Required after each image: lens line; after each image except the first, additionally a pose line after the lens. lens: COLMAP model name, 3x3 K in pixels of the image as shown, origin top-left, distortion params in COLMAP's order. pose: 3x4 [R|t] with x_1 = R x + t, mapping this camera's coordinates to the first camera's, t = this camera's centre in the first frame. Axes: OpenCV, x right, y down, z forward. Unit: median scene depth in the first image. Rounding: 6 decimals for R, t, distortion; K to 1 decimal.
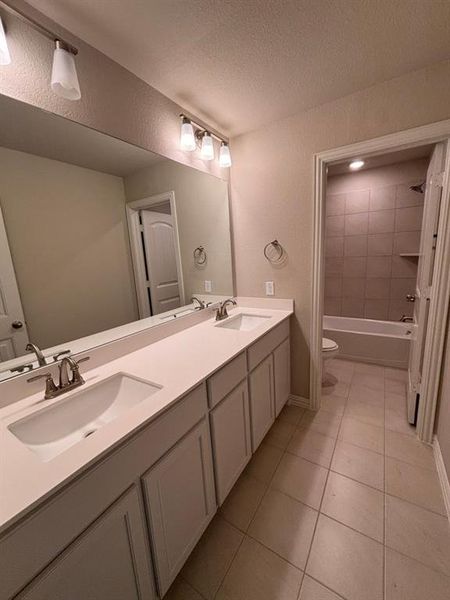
lens RADIAL K [[239.9, 0, 234.3], [0, 239.9, 300.3], [0, 0, 1]] dist [0.010683, 0.000009]
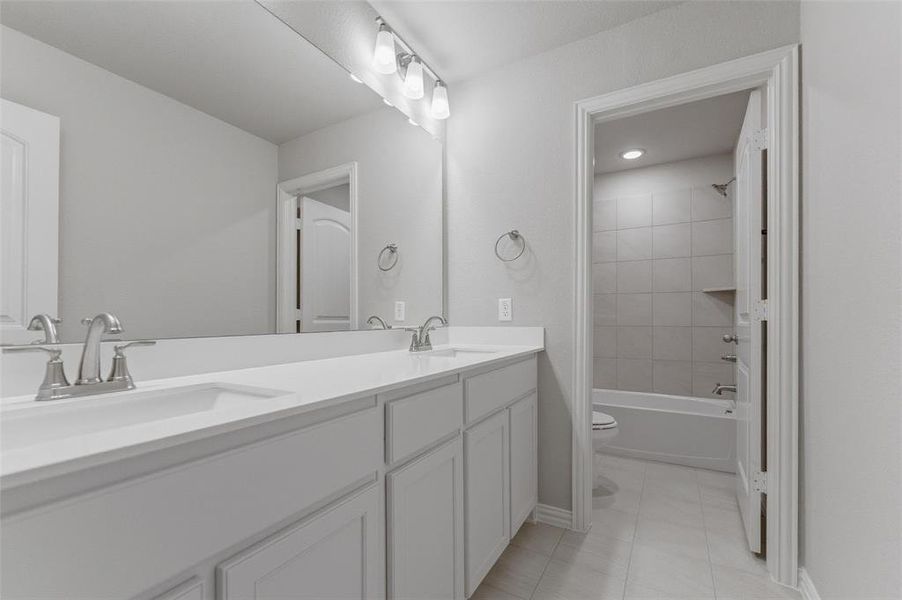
lens RADIAL K [[380.9, 0, 464.7], [0, 380.9, 320.7], [0, 0, 1]] dist [0.000049, 0.000159]
pose [[0.997414, 0.048641, 0.052911, 0.001220], [-0.037638, 0.980667, -0.192032, 0.169659], [-0.061229, 0.189544, 0.979961, 0.087686]]
